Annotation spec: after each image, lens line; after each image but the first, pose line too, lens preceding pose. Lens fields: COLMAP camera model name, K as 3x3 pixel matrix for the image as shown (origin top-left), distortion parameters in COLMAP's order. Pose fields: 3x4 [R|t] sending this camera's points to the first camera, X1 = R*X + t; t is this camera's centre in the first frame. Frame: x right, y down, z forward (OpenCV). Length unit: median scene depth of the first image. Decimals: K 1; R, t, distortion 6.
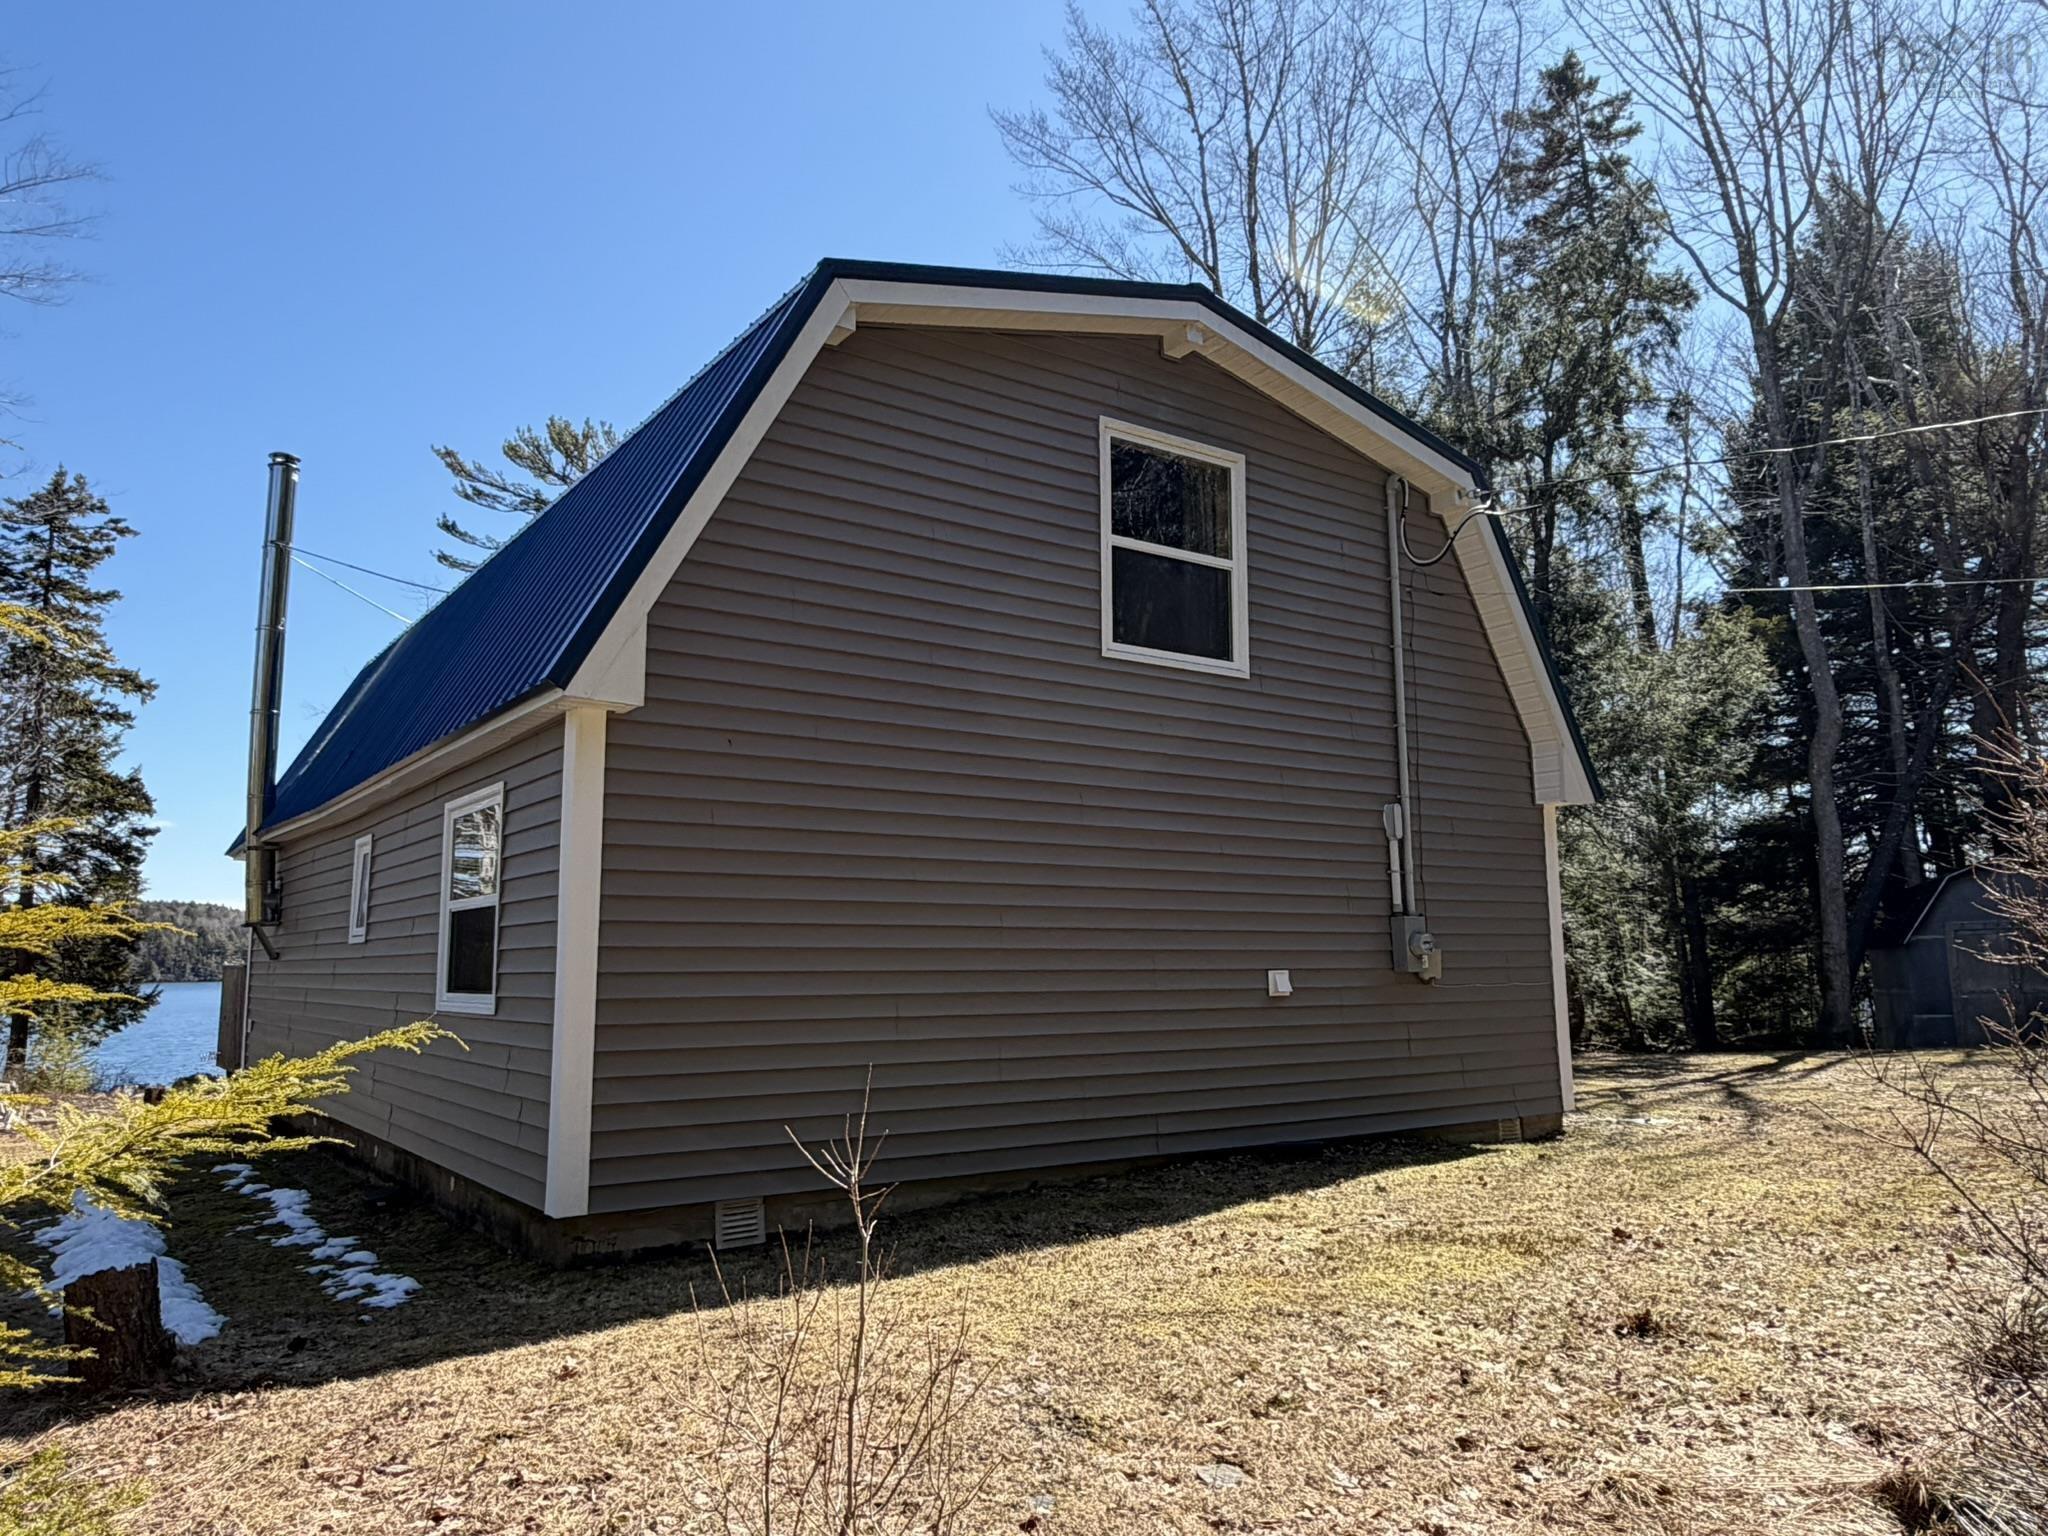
lens RADIAL K [[1414.8, 0, 1024.0], [0, 1414.8, 768.0], [0, 0, 1]] dist [0.002677, 0.000731]
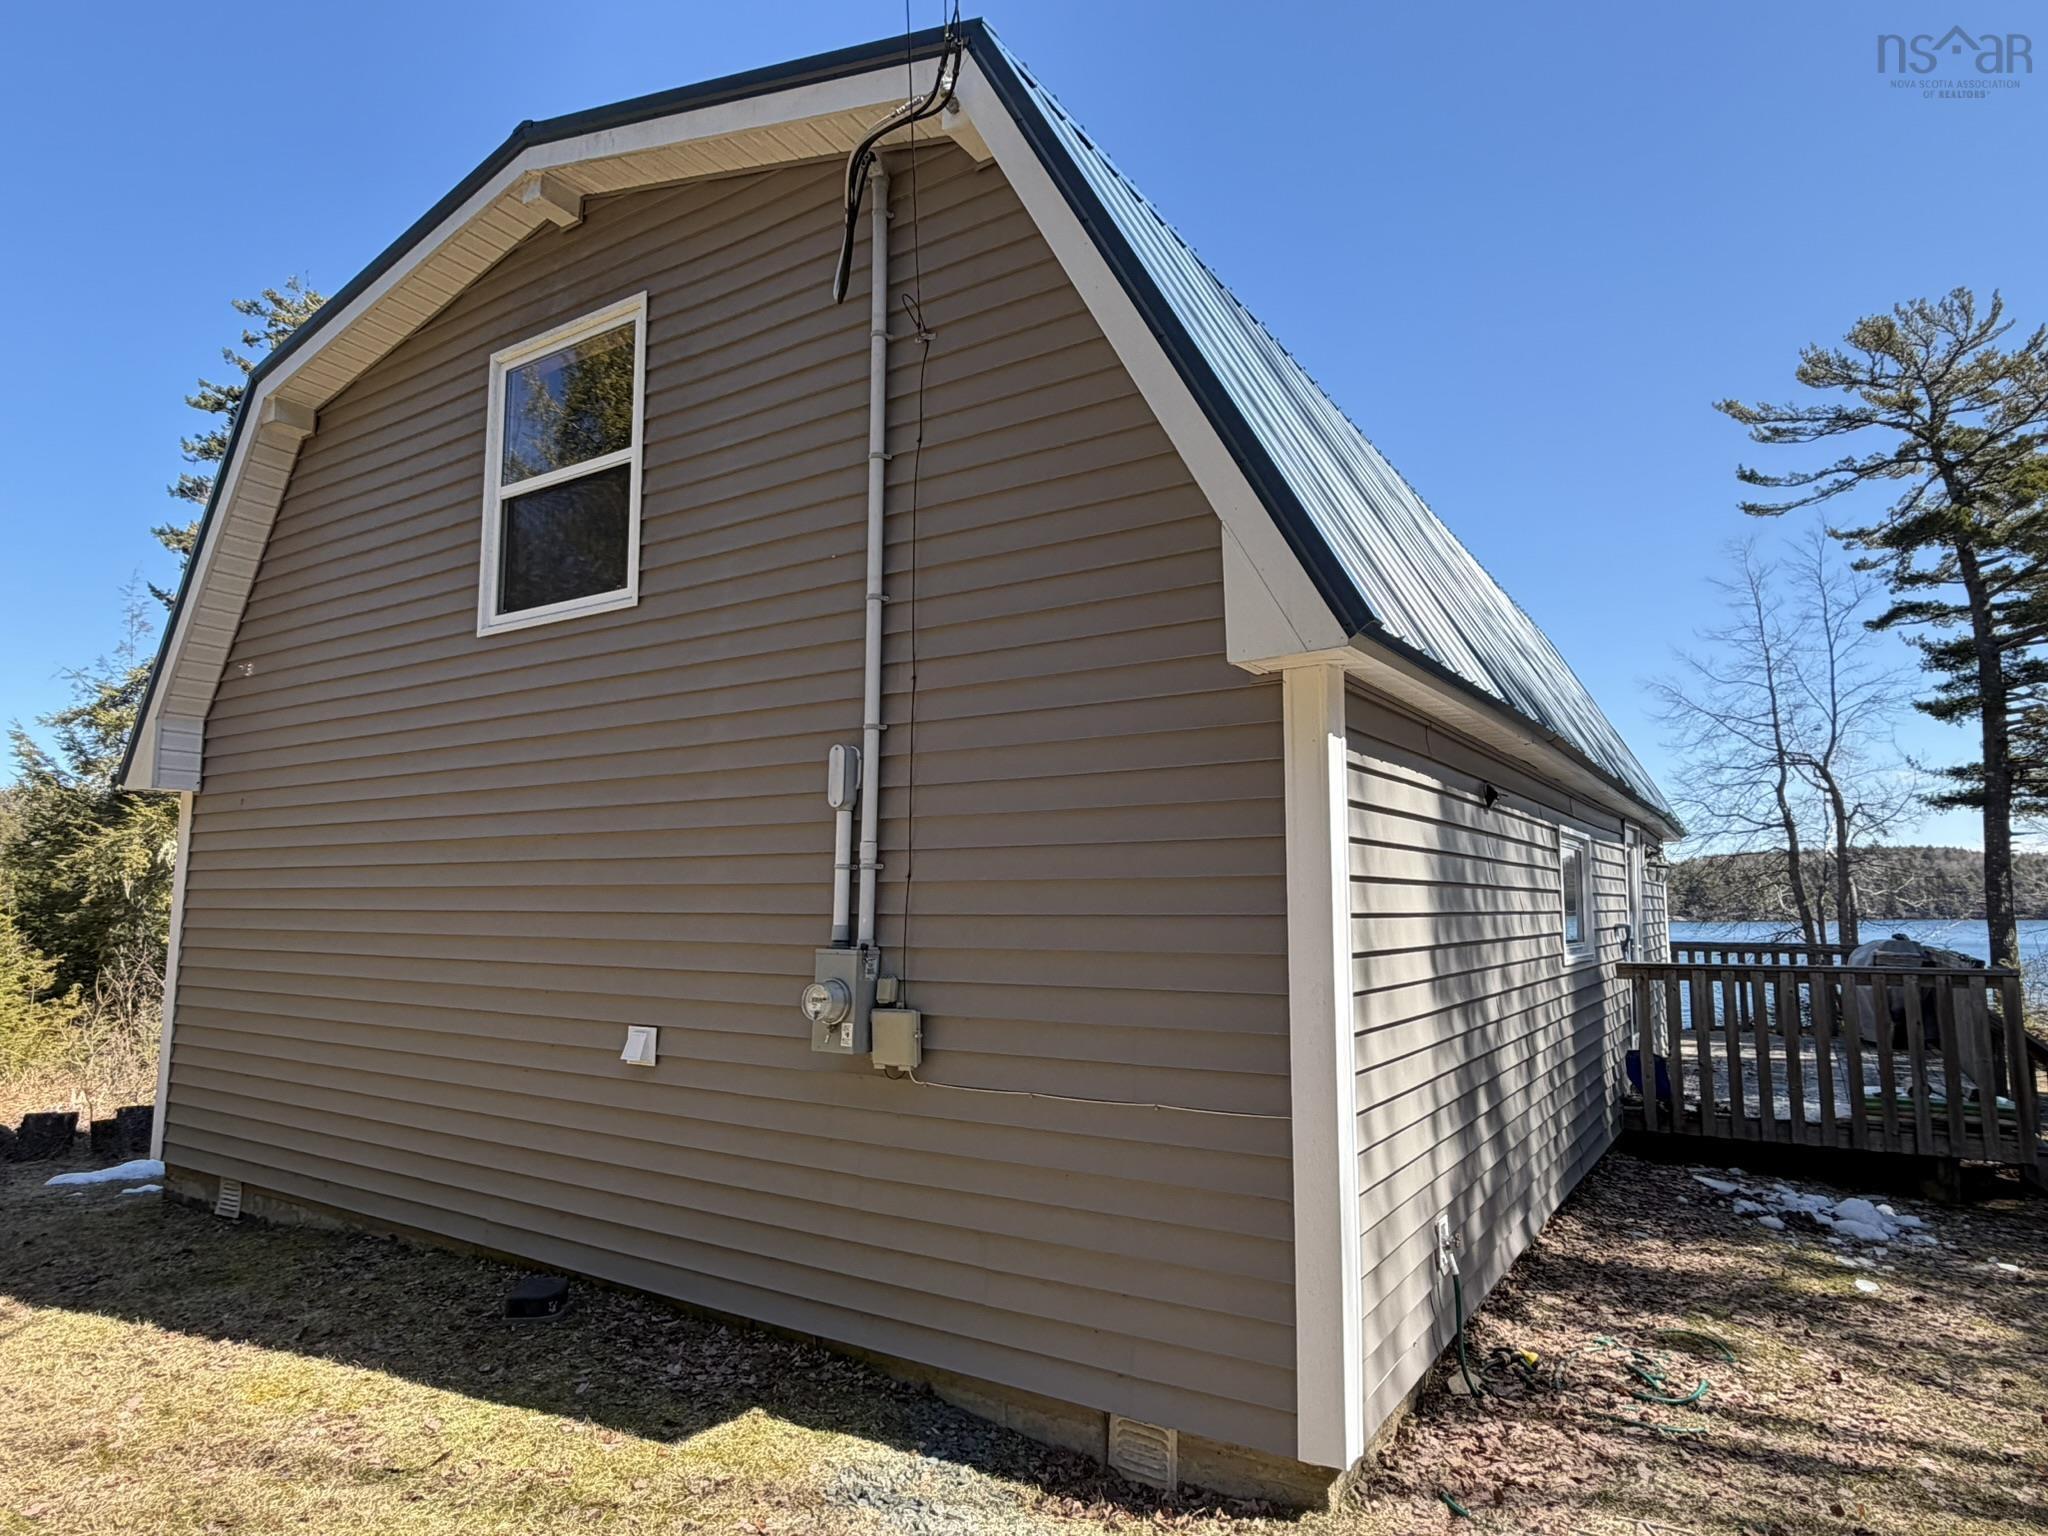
lens RADIAL K [[1214.9, 0, 1024.0], [0, 1214.9, 768.0], [0, 0, 1]] dist [-0.013067, -0.000797]
pose [[0.373513, -0.100147, -0.922203, 0.735373], [0.125047, 0.990517, -0.056919, 0.071054], [0.919158, -0.094059, 0.382494, 0.887657]]
